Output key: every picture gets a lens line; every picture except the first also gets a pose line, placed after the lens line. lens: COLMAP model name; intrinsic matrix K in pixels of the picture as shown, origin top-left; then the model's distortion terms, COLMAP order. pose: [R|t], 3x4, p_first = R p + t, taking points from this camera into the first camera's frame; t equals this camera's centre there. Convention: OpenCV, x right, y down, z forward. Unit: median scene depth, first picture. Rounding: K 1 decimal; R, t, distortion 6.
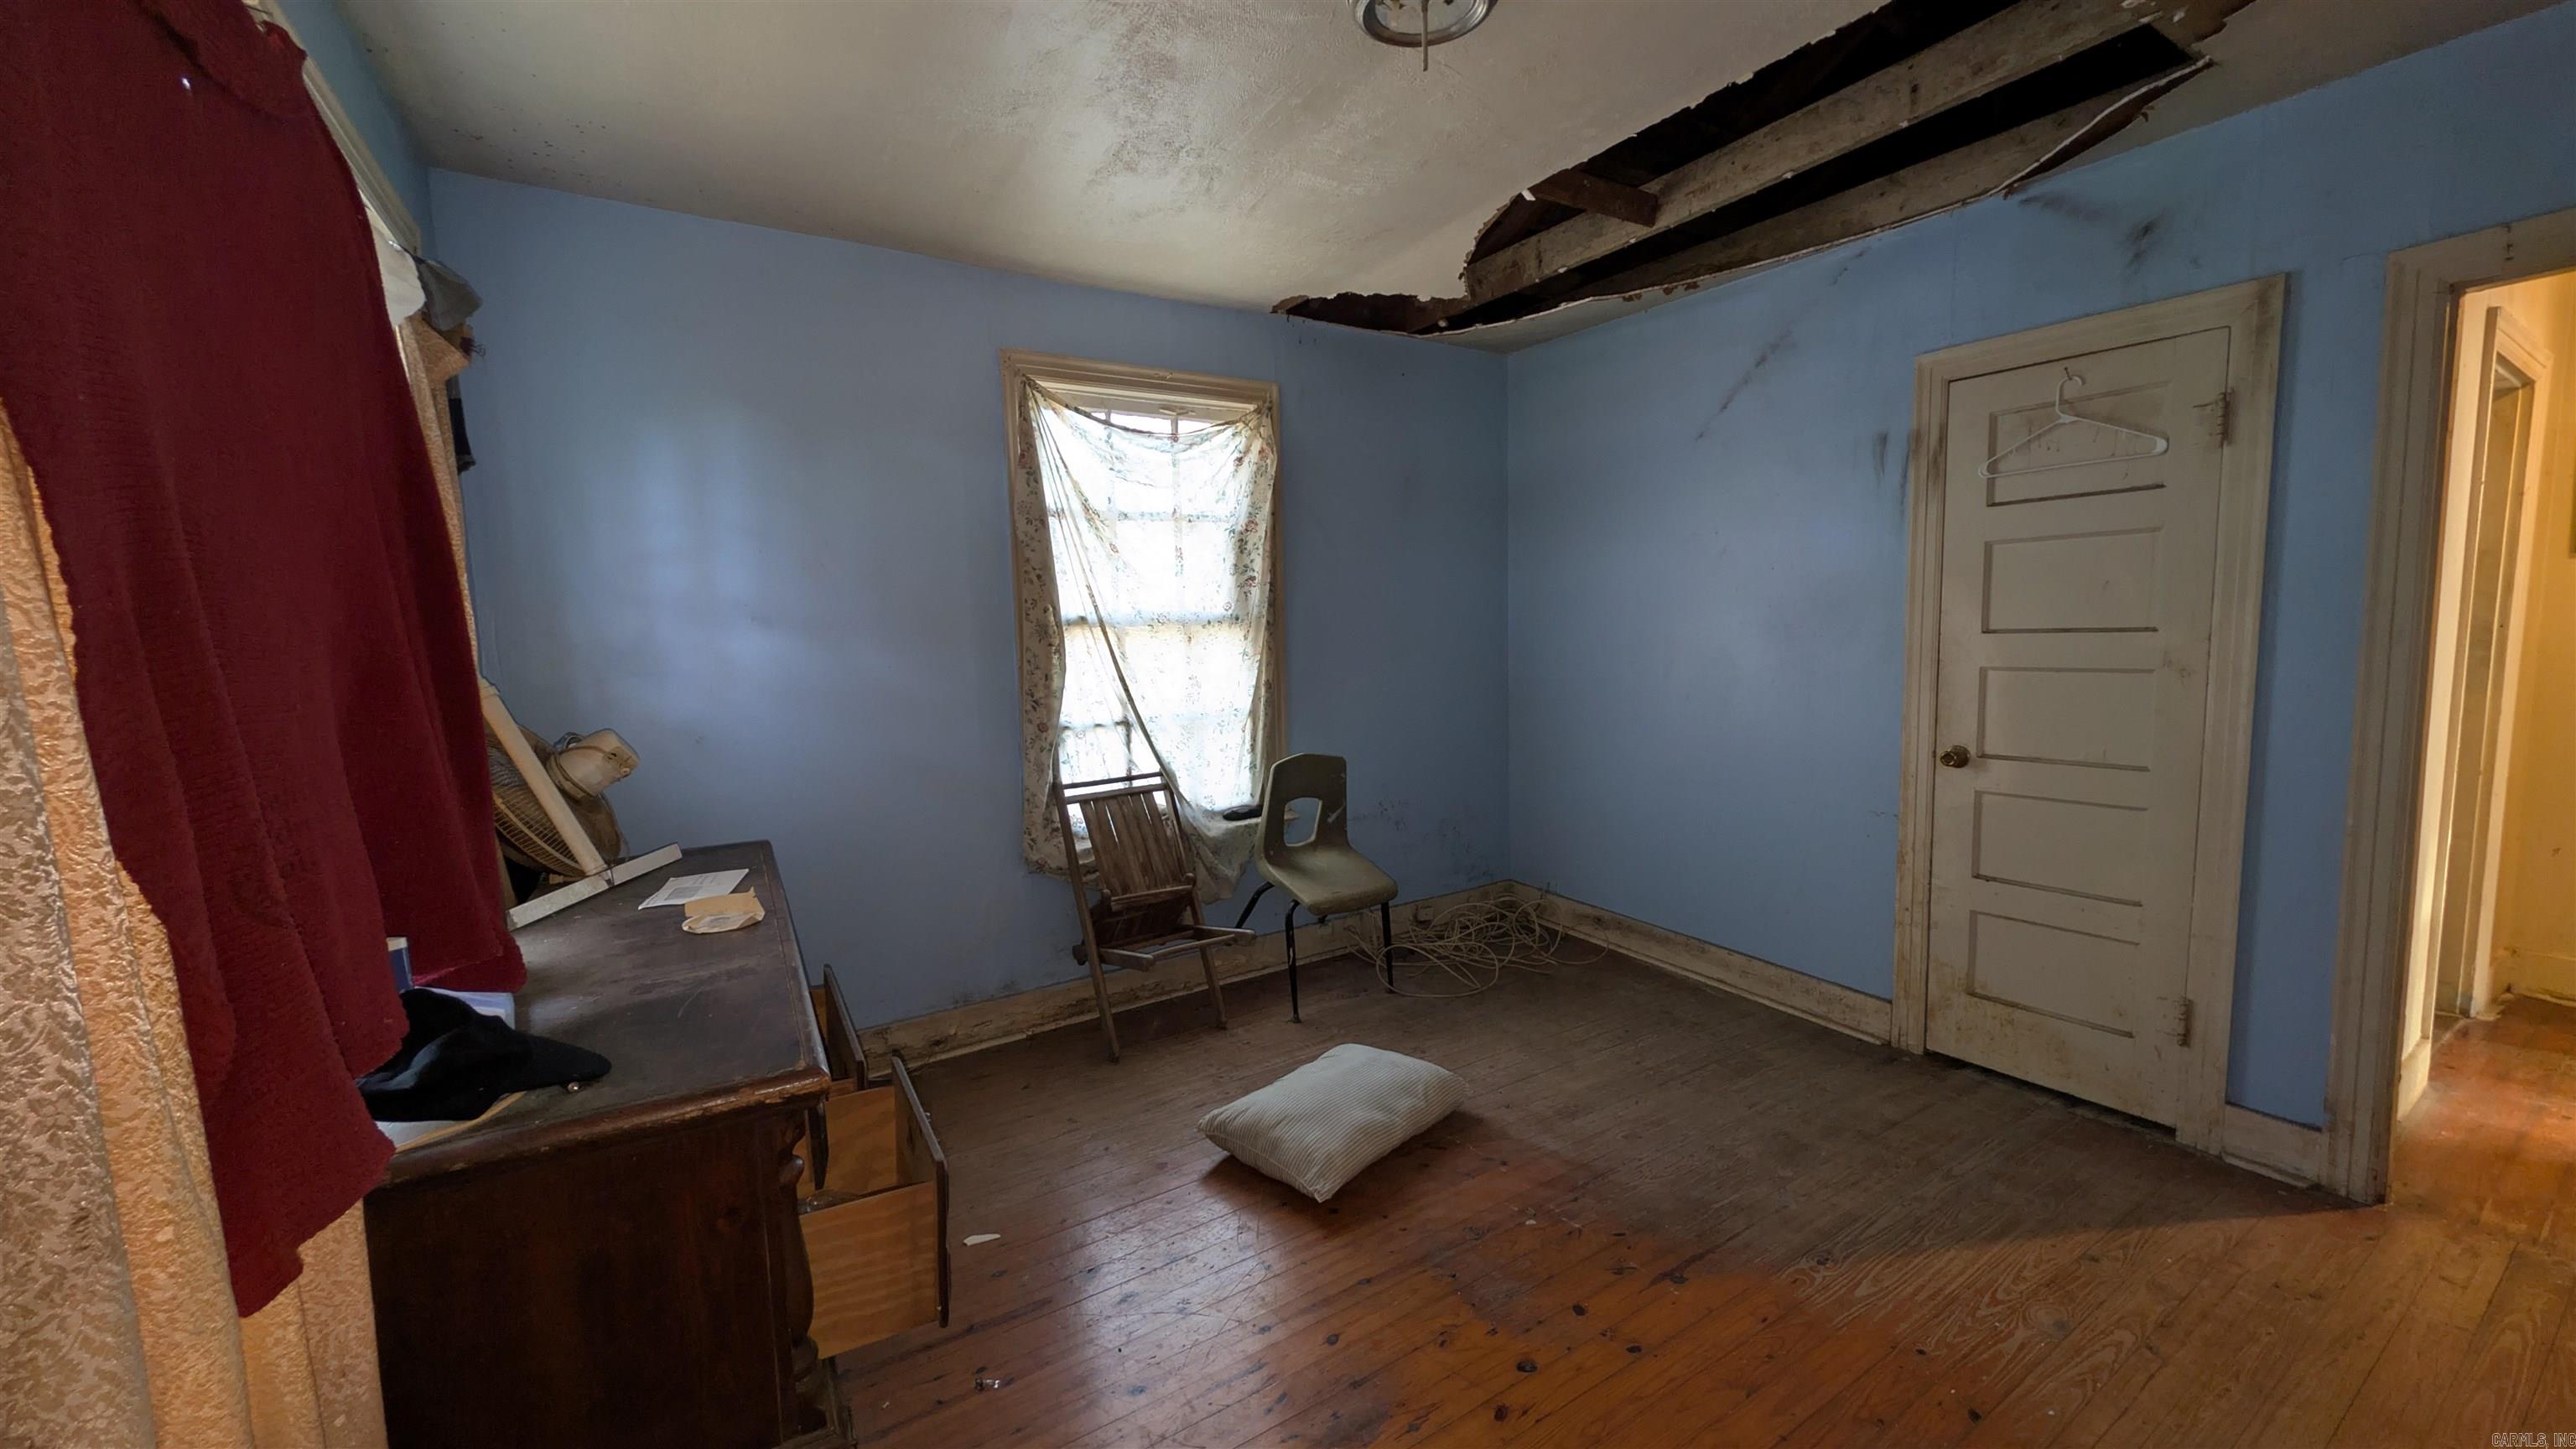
lens RADIAL K [[963.9, 0, 1290.5], [0, 963.9, 728.1], [0, 0, 1]] dist [0.019522, -0.008732]
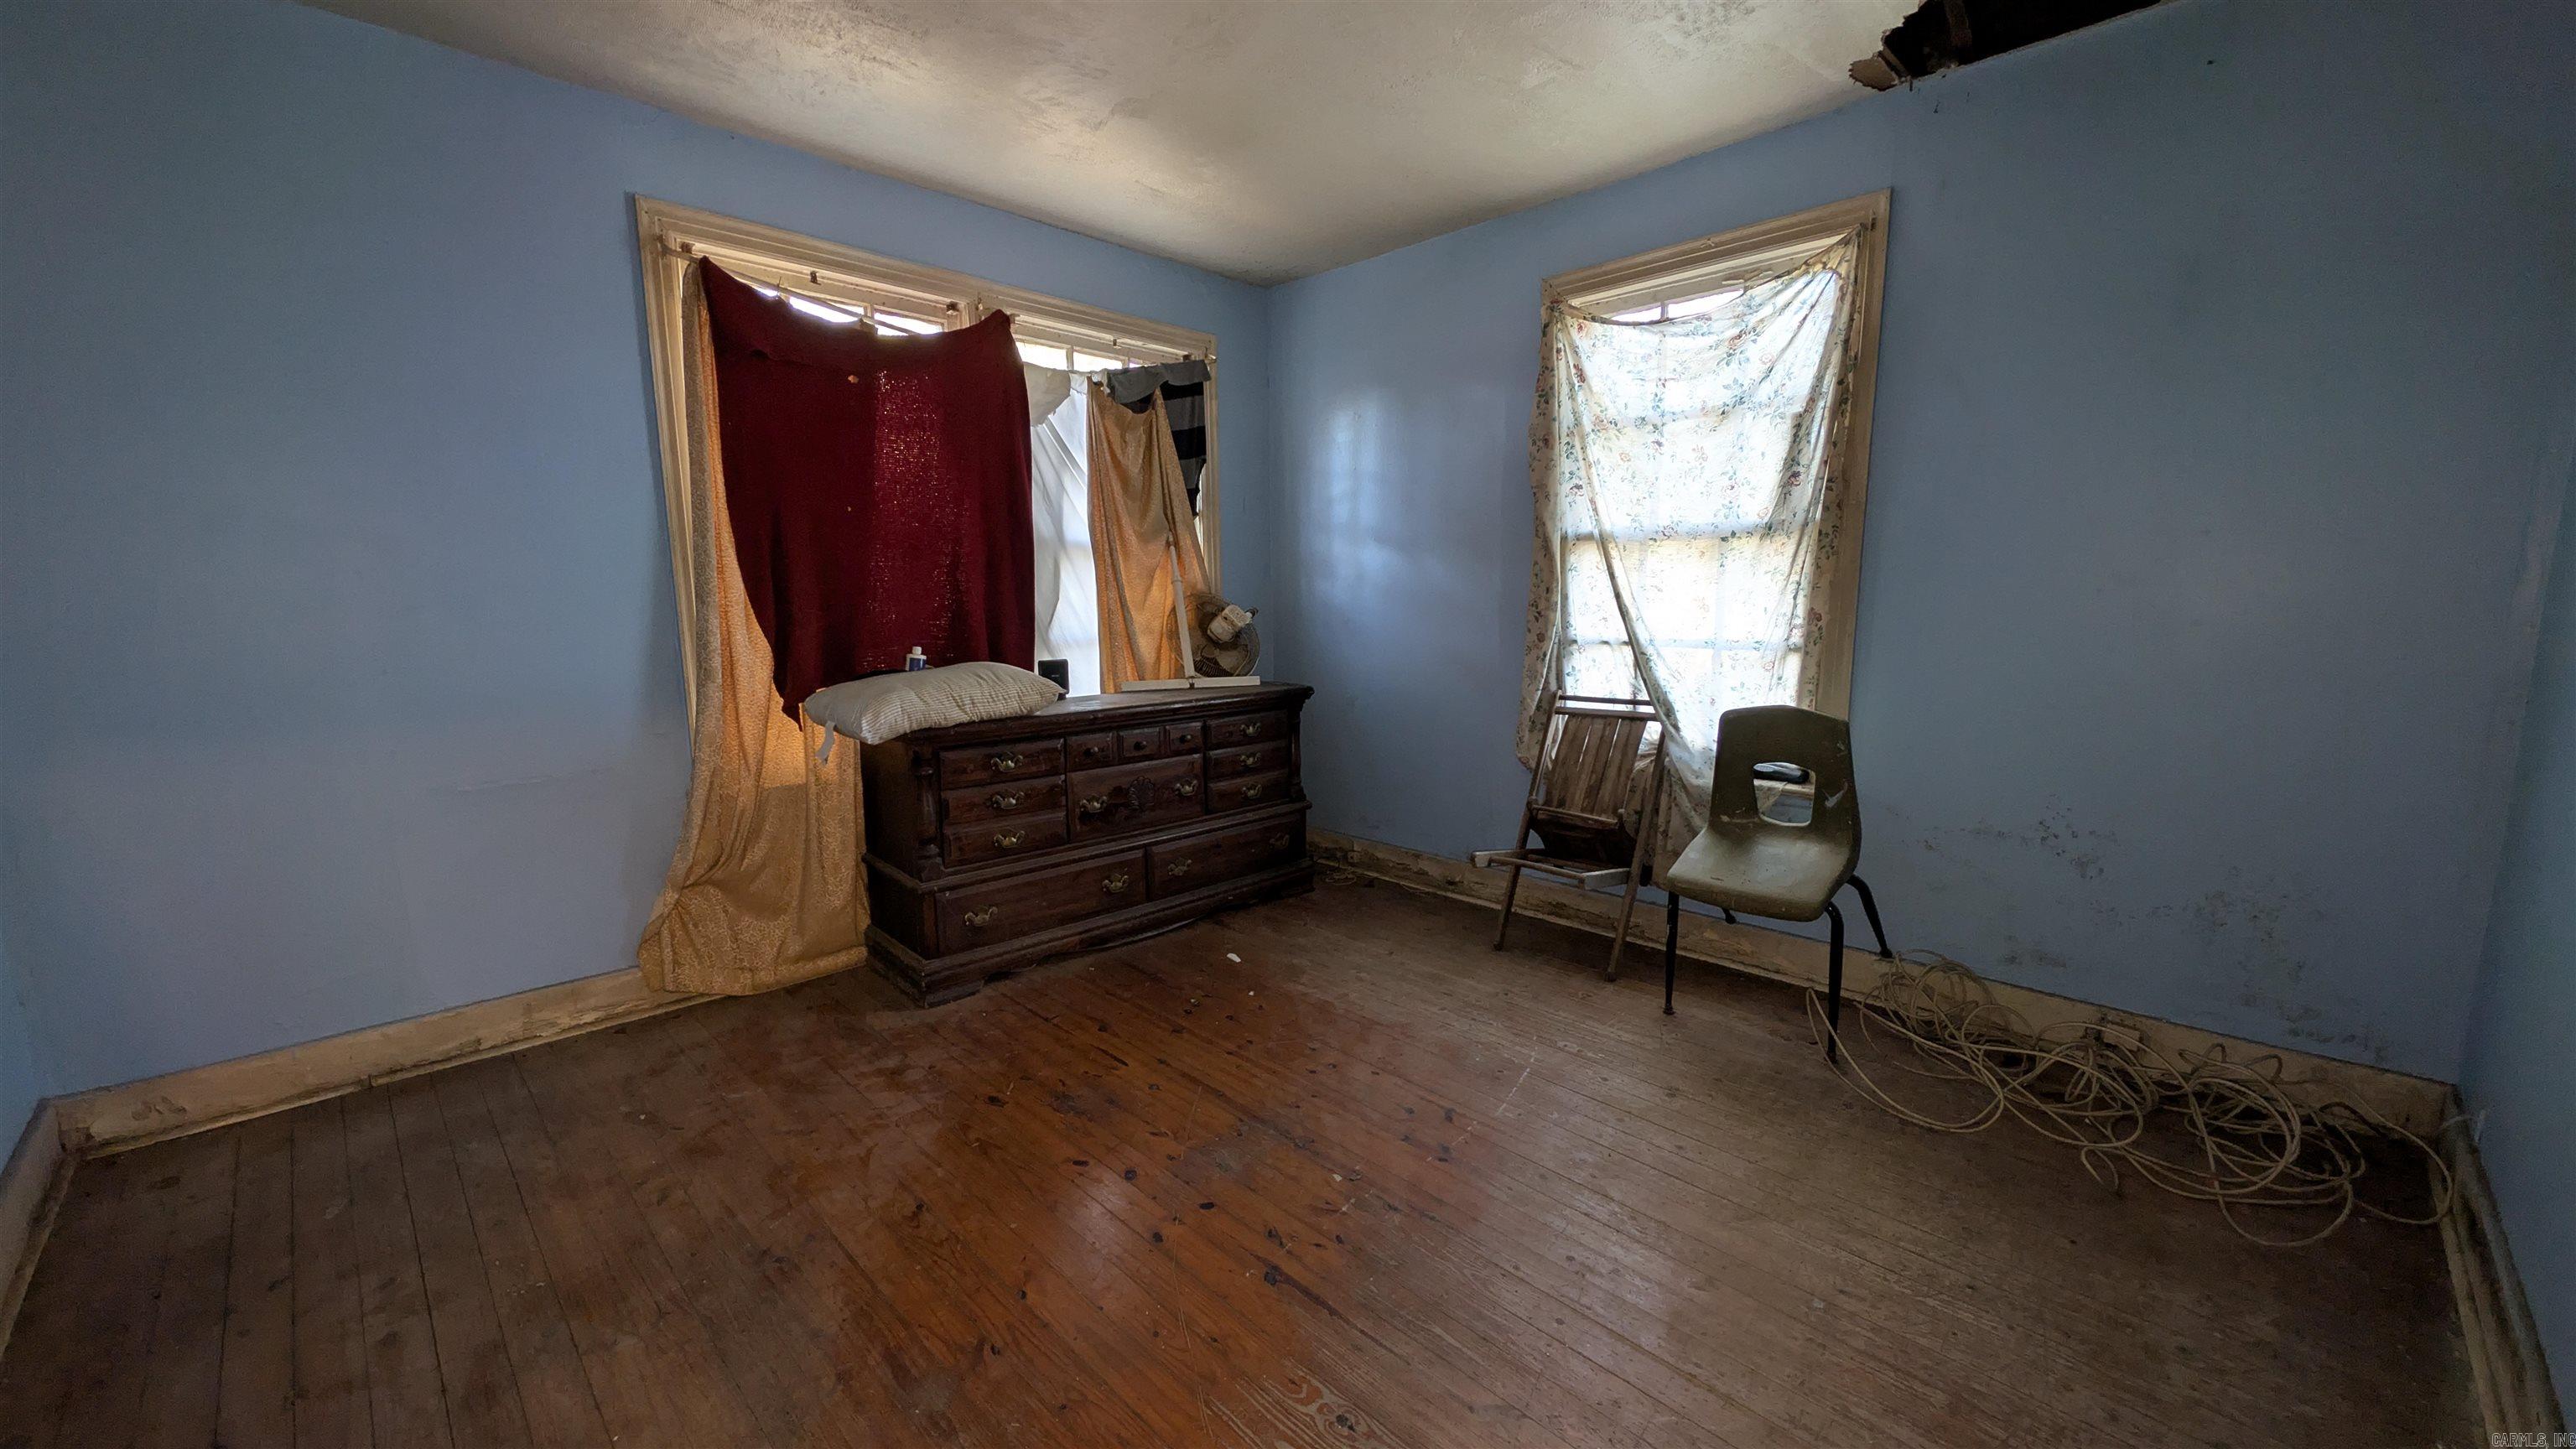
lens RADIAL K [[963.9, 0, 1290.5], [0, 963.9, 728.1], [0, 0, 1]] dist [0.019522, -0.008732]
pose [[0.221762, 0.172552, -0.959712, 0.697829], [-0.090871, 0.983592, 0.155847, -0.042230], [0.970857, 0.052649, 0.233803, 0.464331]]
